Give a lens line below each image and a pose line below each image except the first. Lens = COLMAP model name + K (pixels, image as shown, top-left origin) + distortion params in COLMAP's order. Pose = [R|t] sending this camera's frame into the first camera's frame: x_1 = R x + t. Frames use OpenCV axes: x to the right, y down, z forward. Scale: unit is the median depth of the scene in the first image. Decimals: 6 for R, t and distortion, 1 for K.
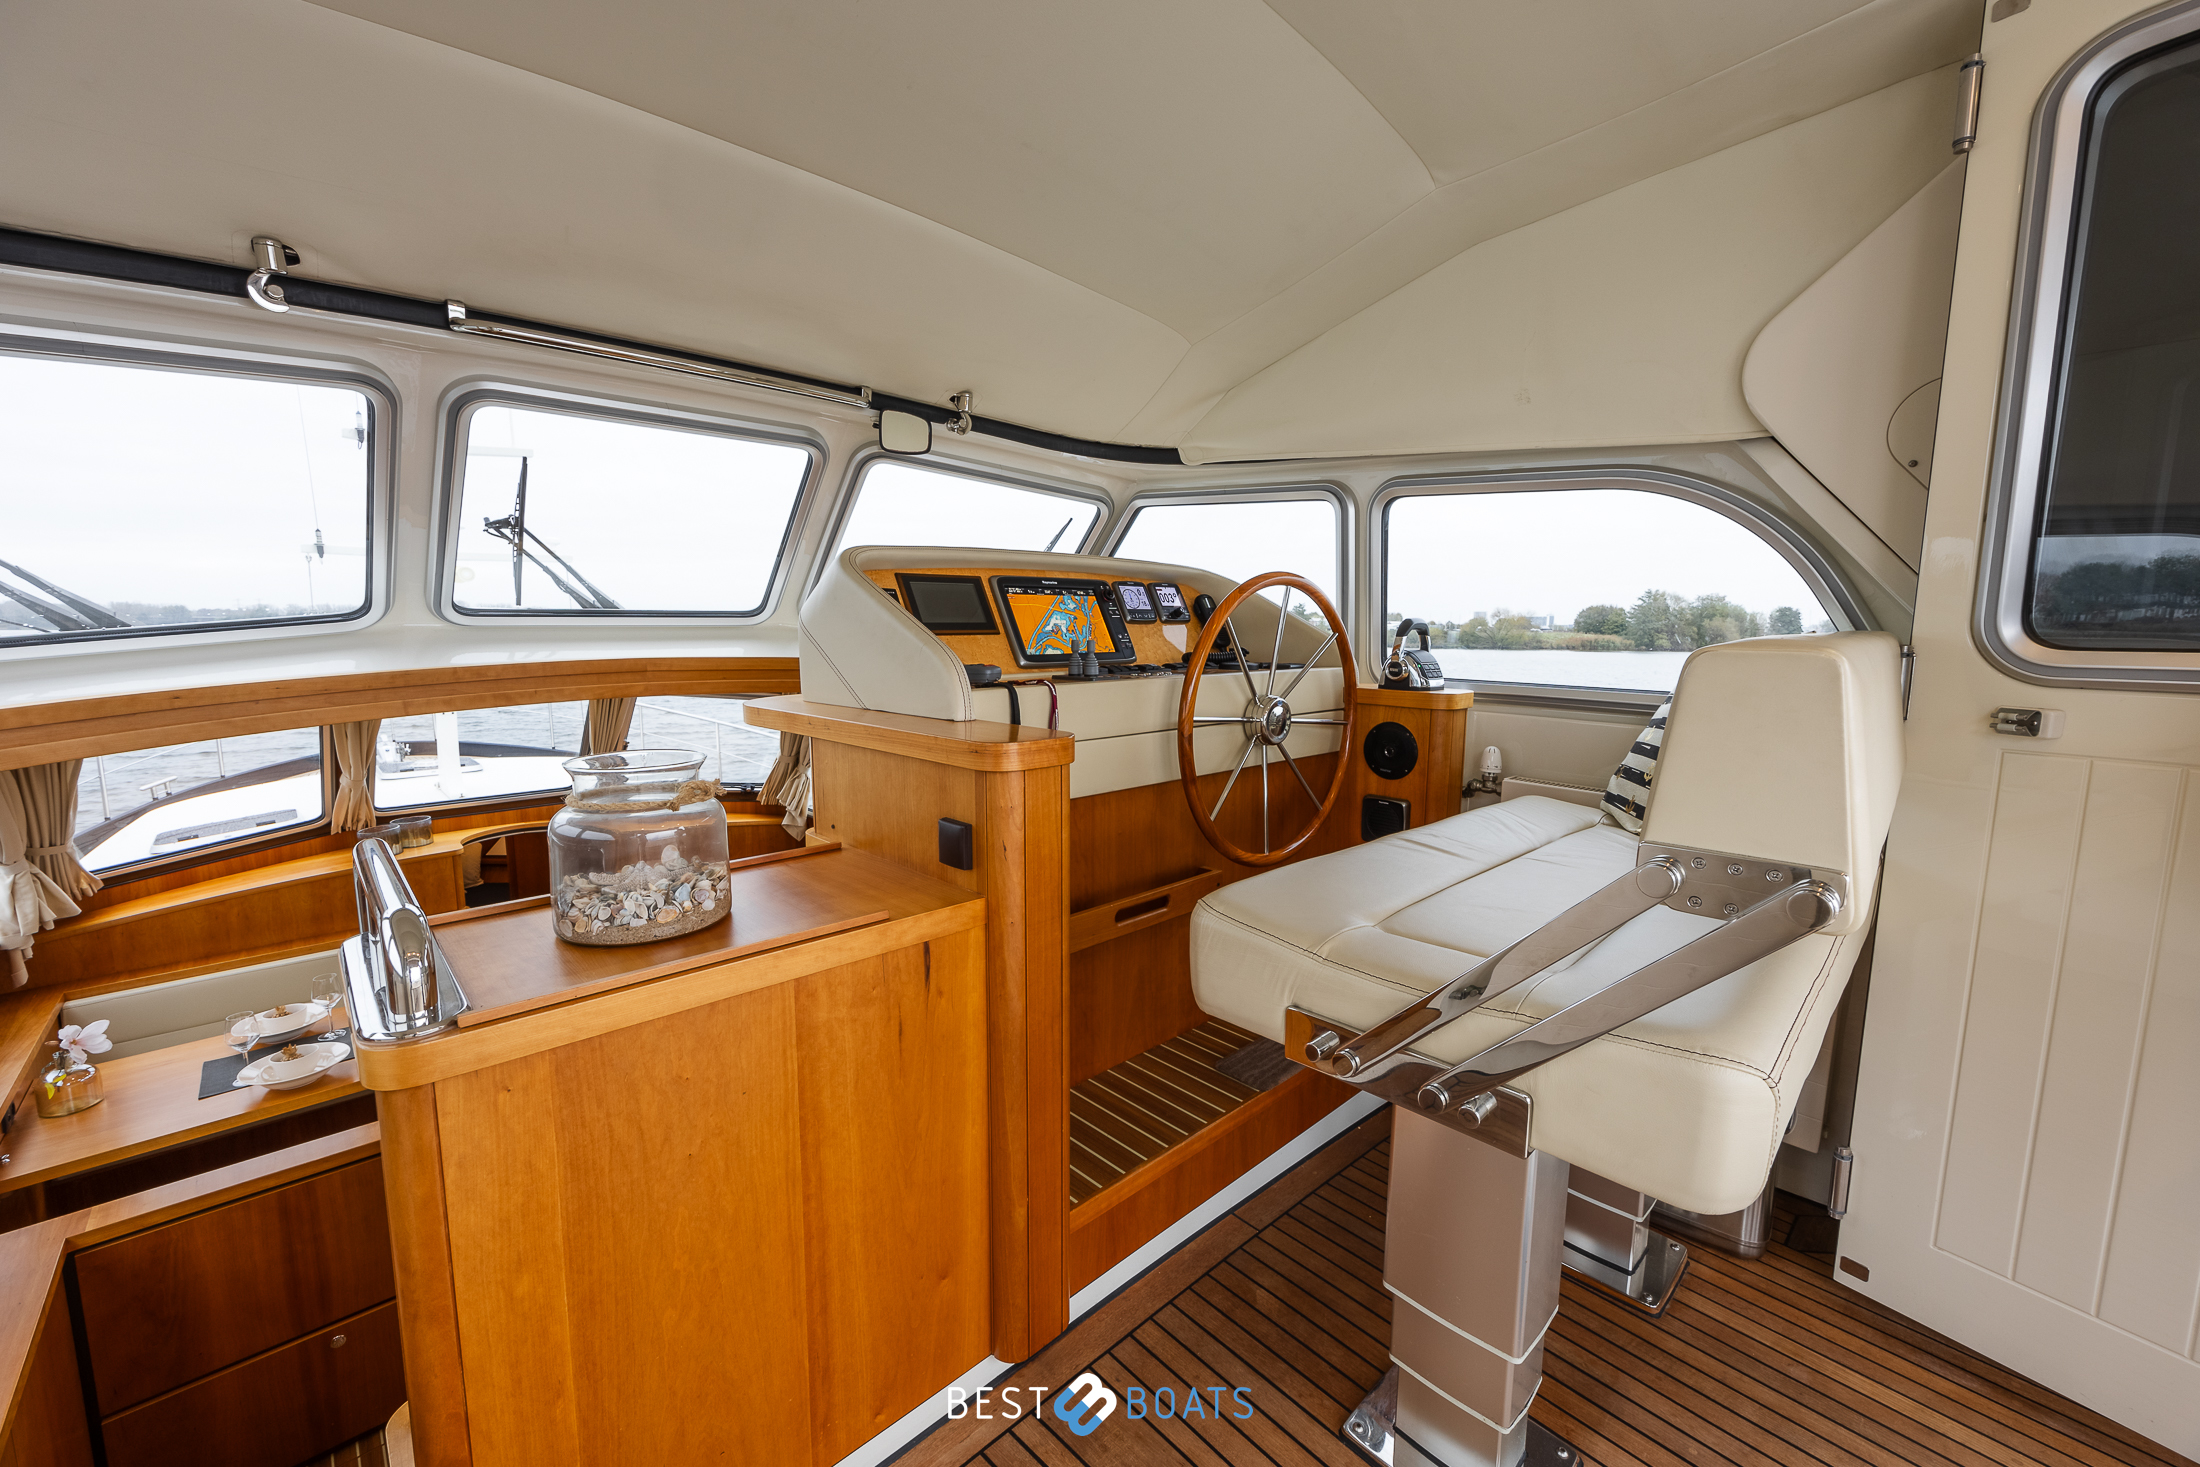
lens RADIAL K [[859.7, 0, 1111.5], [0, 859.7, 737.1], [0, 0, 1]] dist [-0.002400, 0.000726]
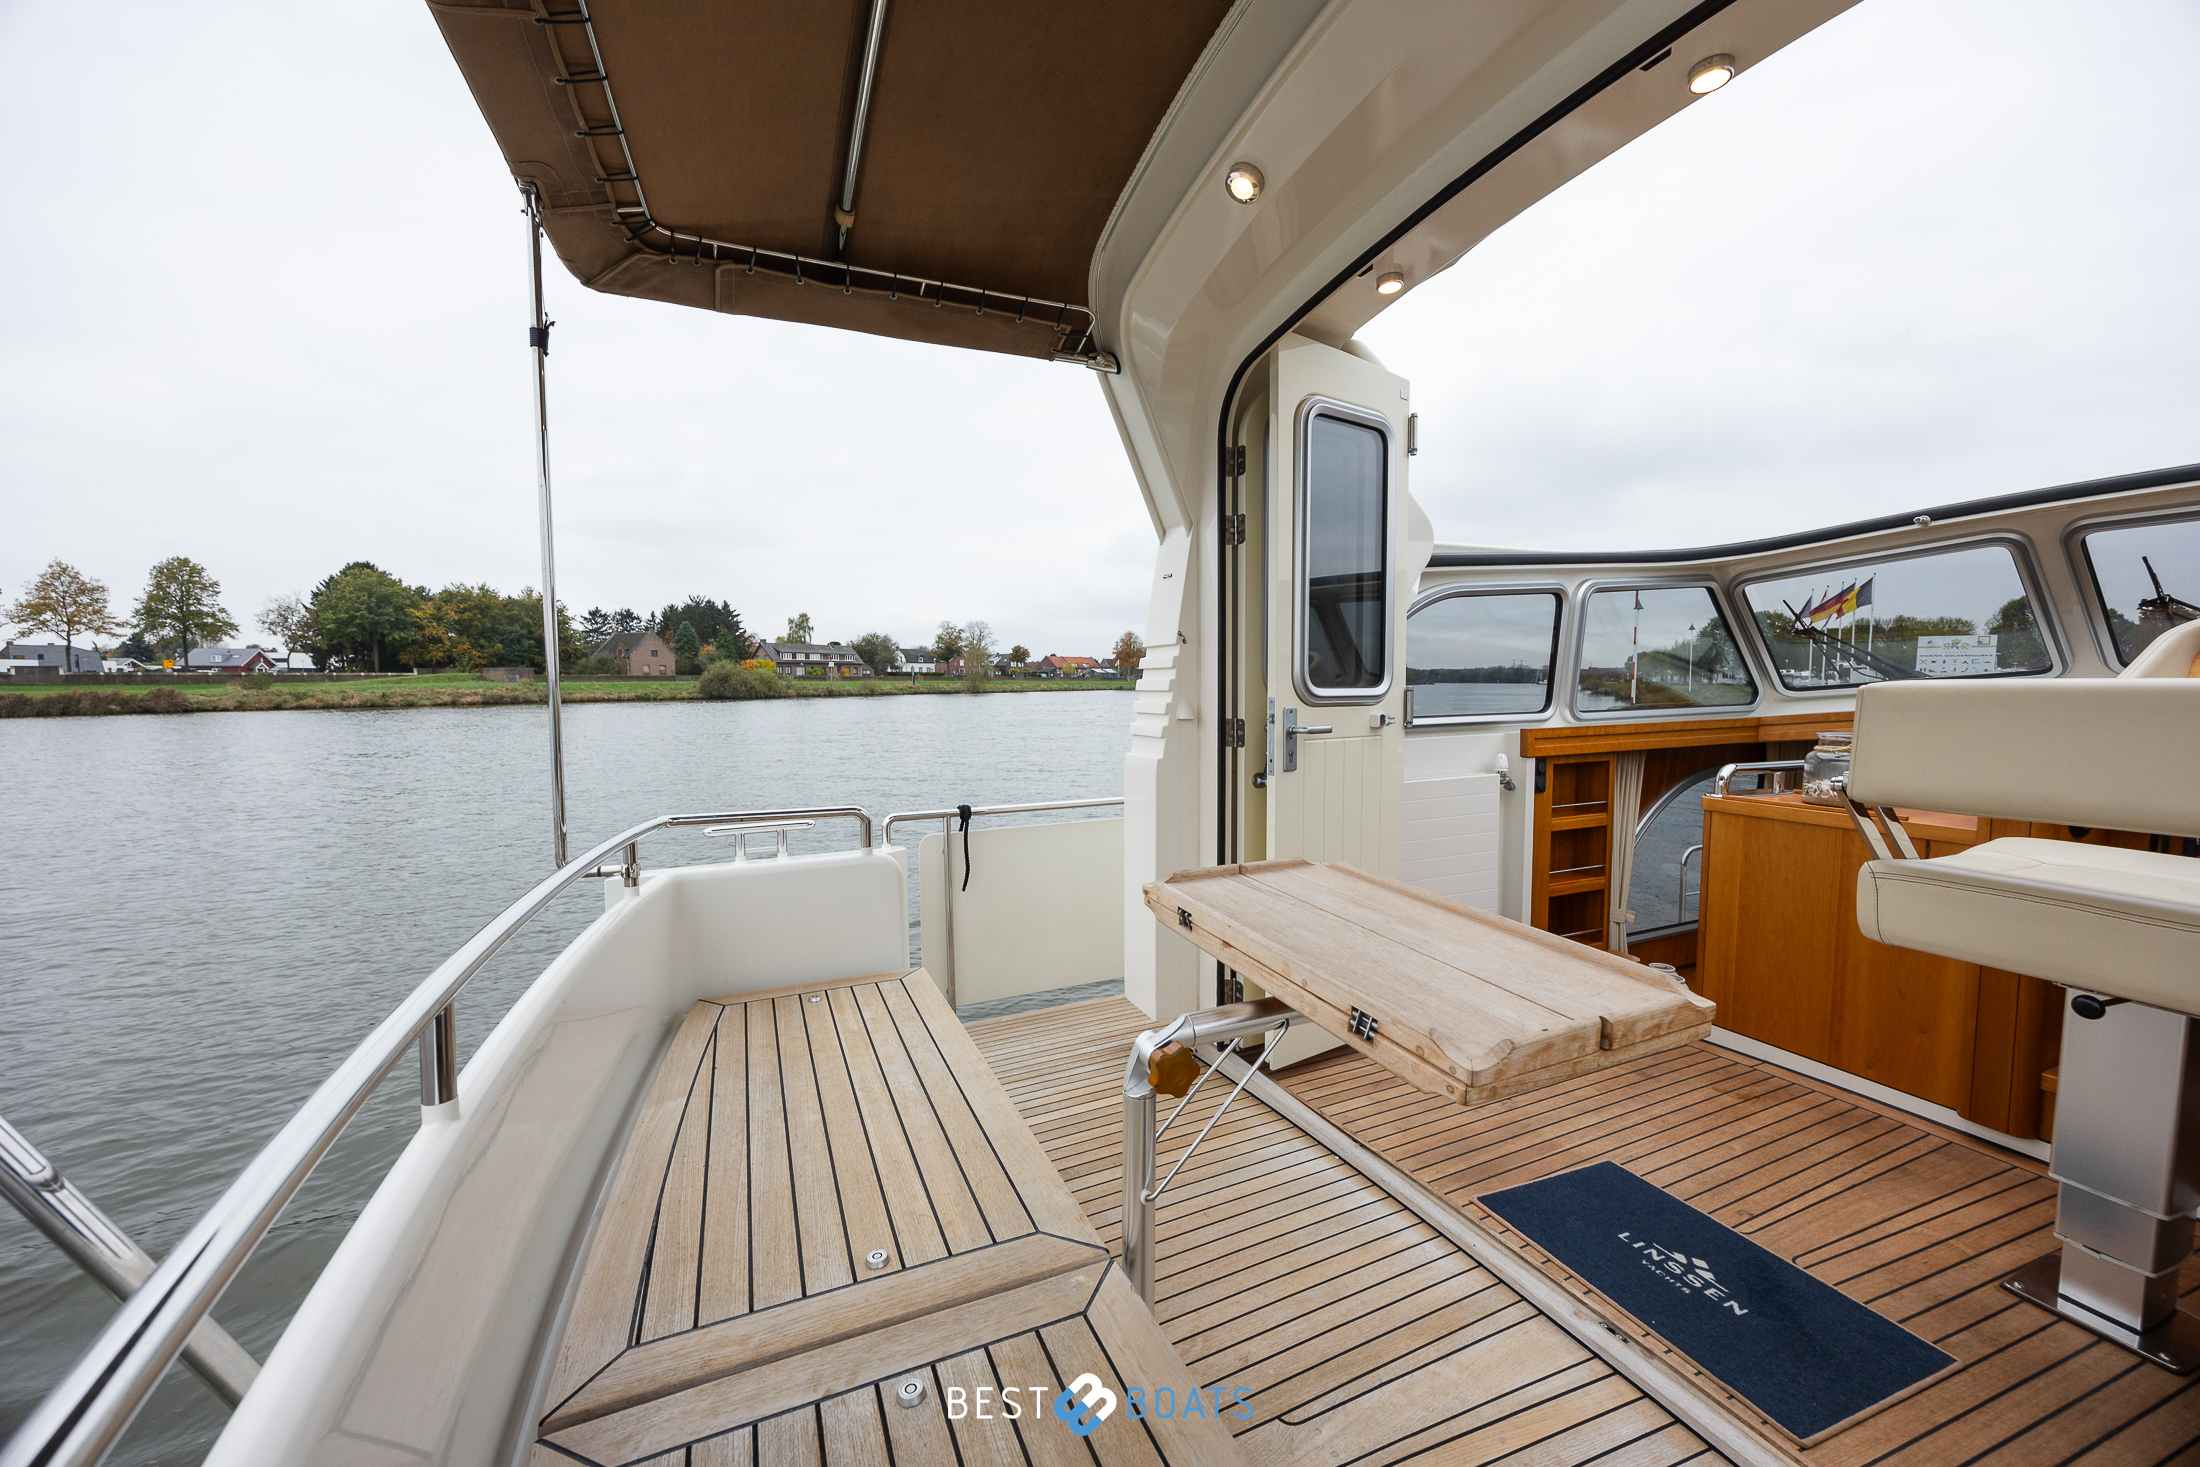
lens RADIAL K [[859.7, 0, 1085.5], [0, 859.7, 735.0], [0, 0, 1]] dist [-0.002400, 0.000726]
pose [[-0.345029, 0.063062, -0.936471, 1.098374], [-0.118323, 0.986858, 0.110049, 0.006948], [0.931104, 0.148776, -0.333033, -0.077655]]
